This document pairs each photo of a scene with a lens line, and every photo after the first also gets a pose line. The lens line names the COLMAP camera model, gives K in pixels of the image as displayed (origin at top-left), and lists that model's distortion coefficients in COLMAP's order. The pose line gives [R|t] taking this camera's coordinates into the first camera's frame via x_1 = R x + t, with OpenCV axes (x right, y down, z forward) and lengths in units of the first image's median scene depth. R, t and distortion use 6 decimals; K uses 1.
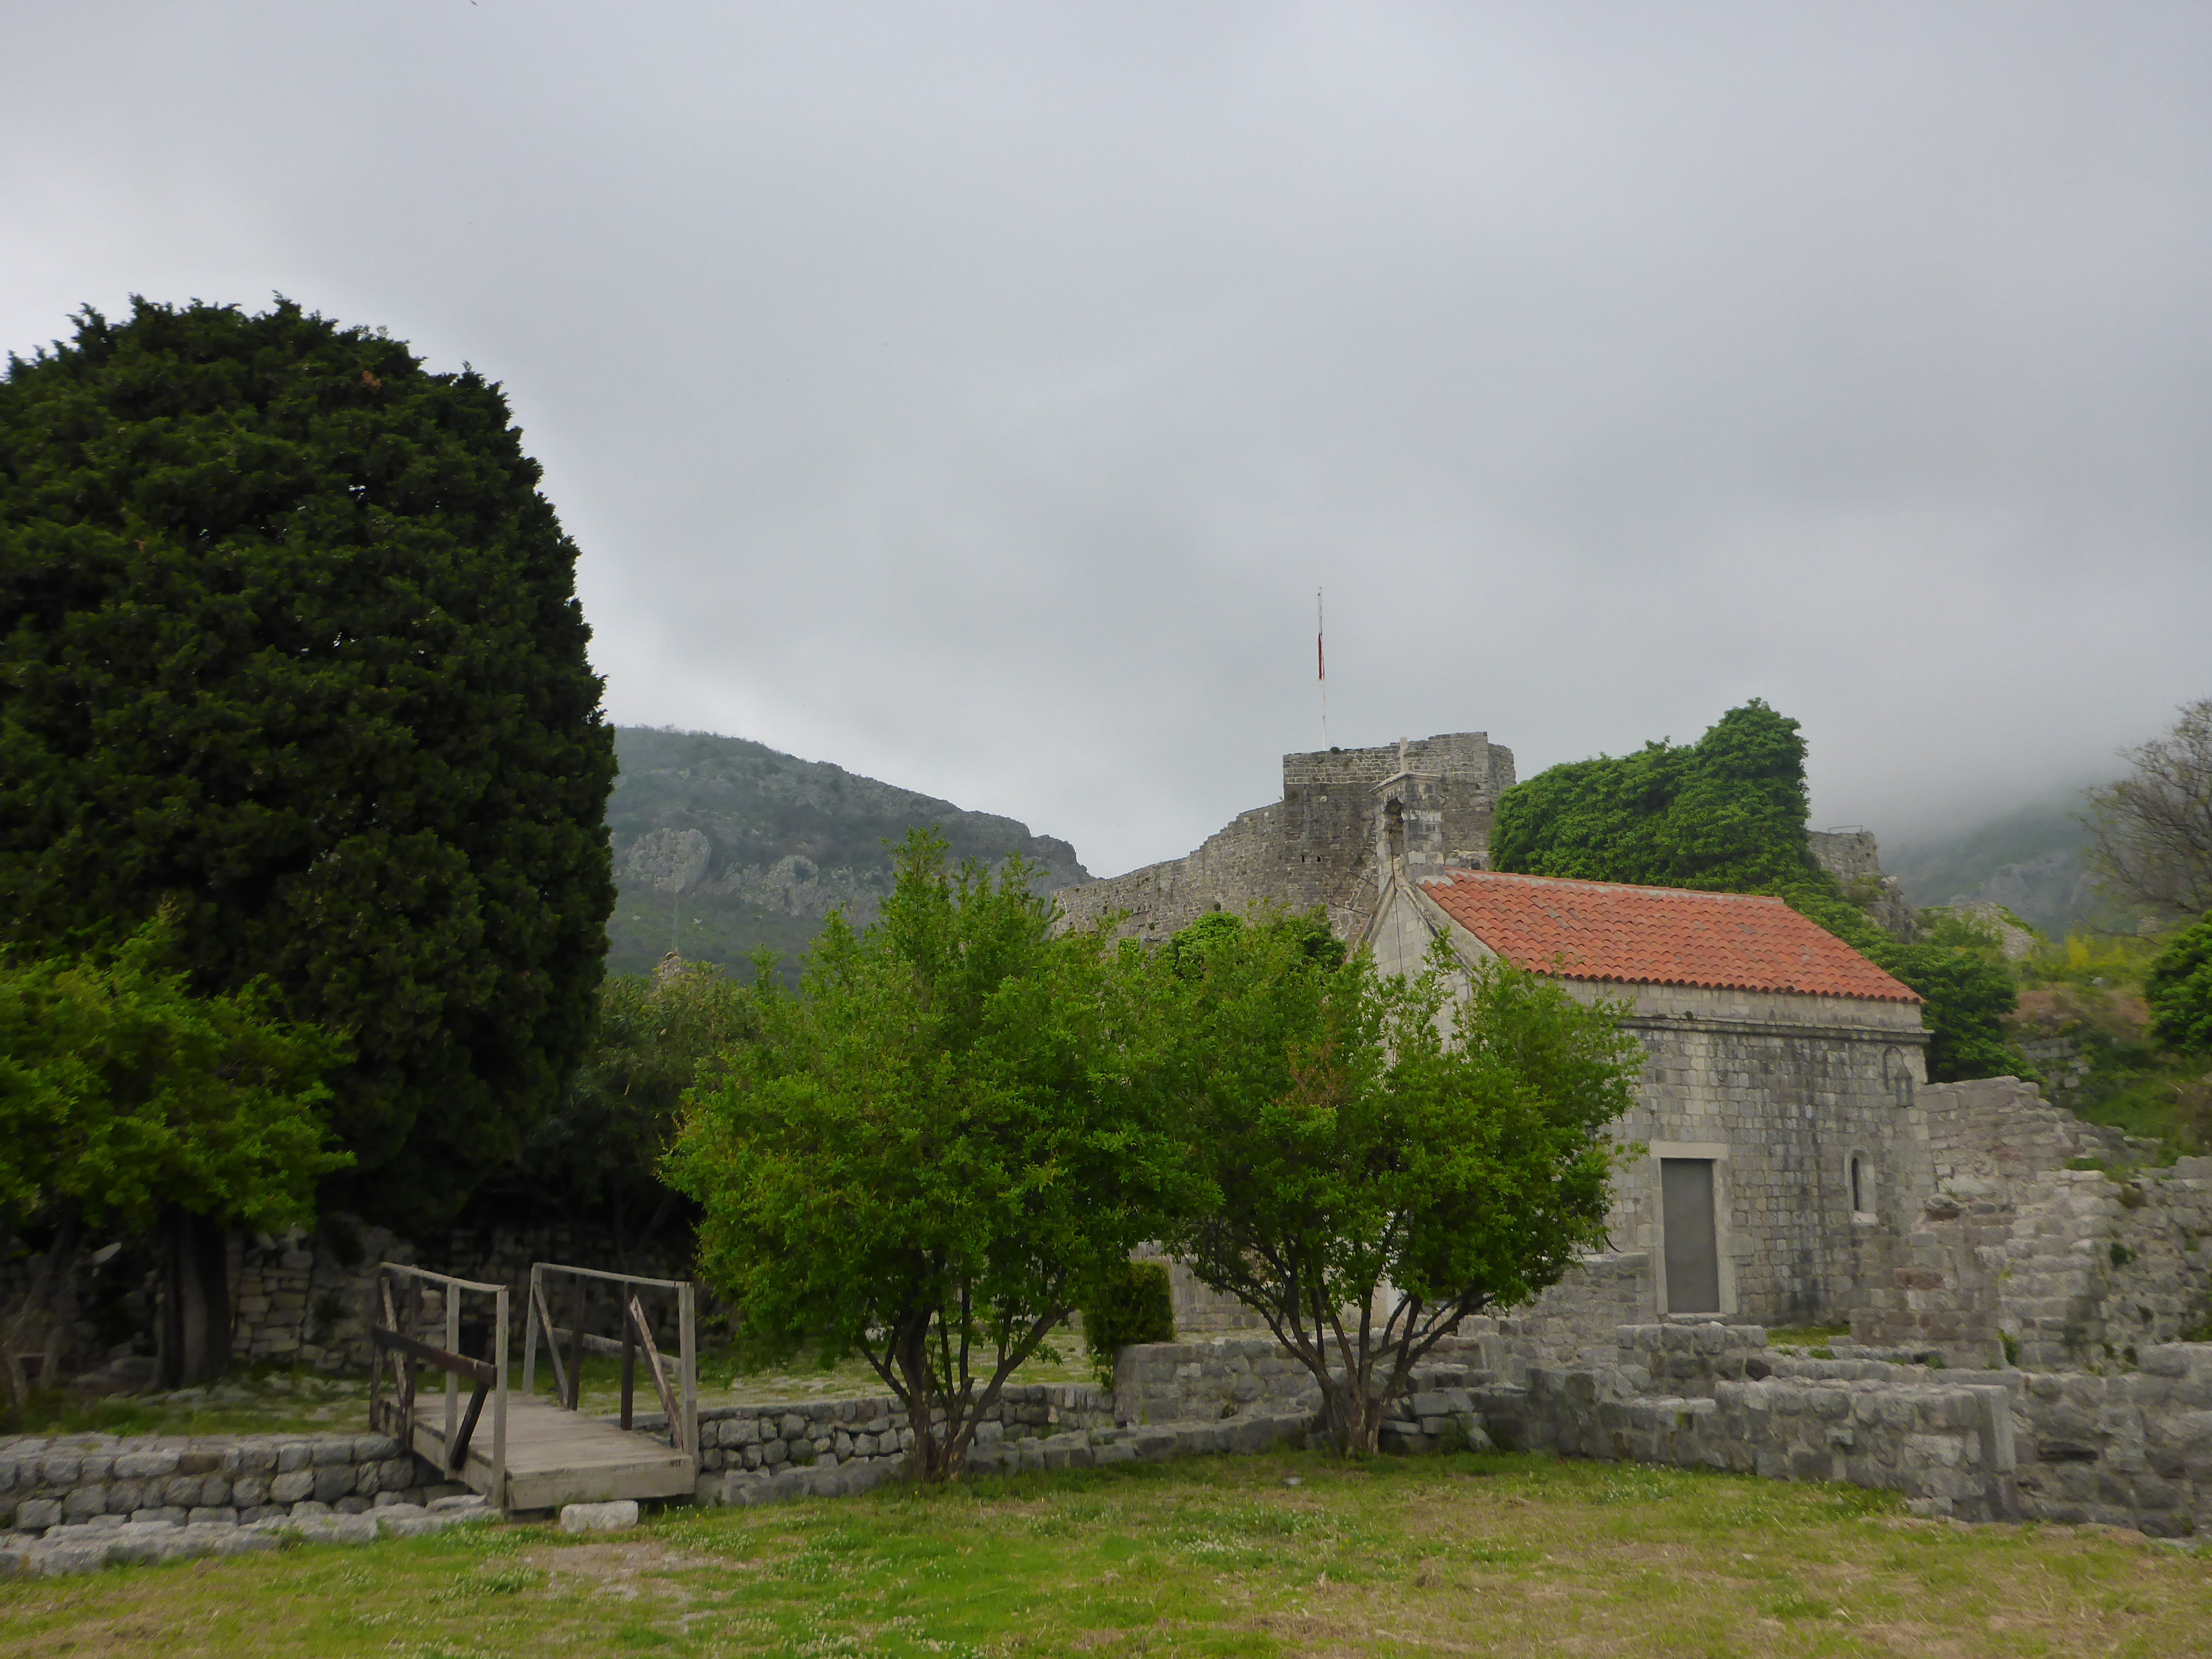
lens RADIAL K [[1864.2, 0, 1106.0], [0, 1864.2, 829.5], [0, 0, 1]] dist [-0.008343, -0.001146]
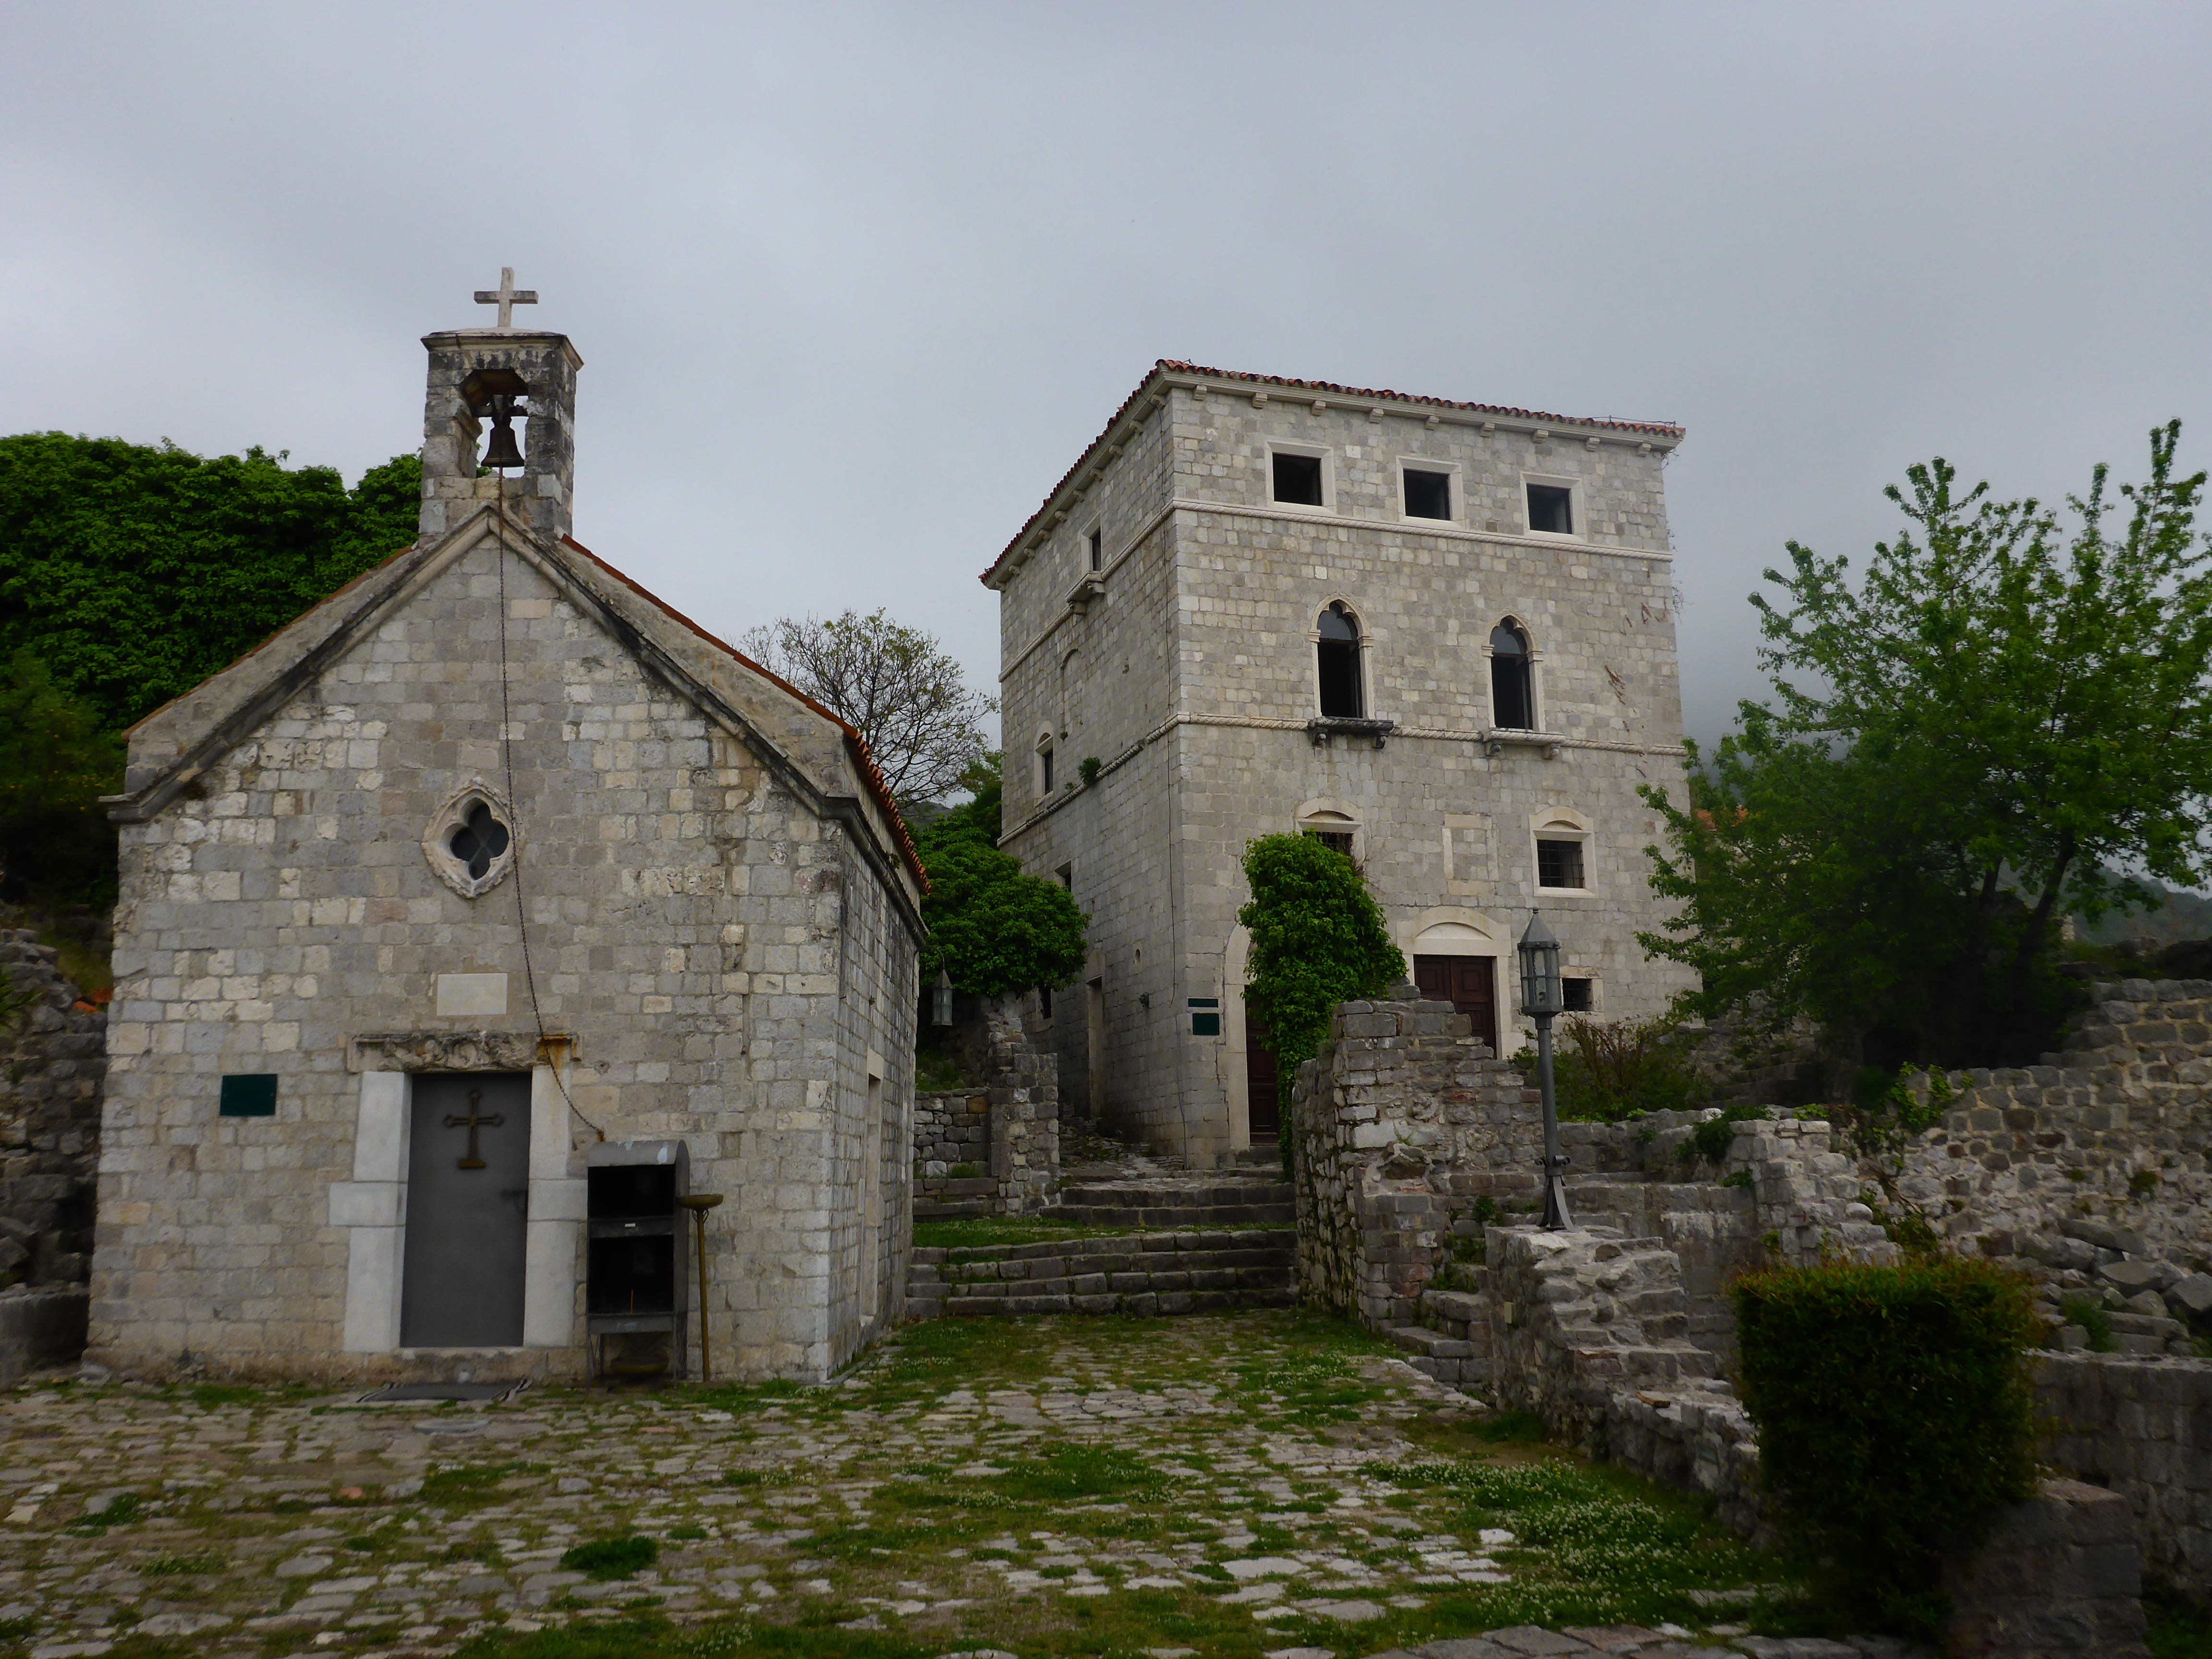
lens RADIAL K [[1864.2, 0, 1106.0], [0, 1864.2, 829.5], [0, 0, 1]] dist [-0.008343, -0.001146]
pose [[0.376200, 0.179686, 0.908948, -0.316360], [-0.200020, 0.973633, -0.109688, 0.179162], [-0.904691, -0.140543, 0.402222, 0.822462]]
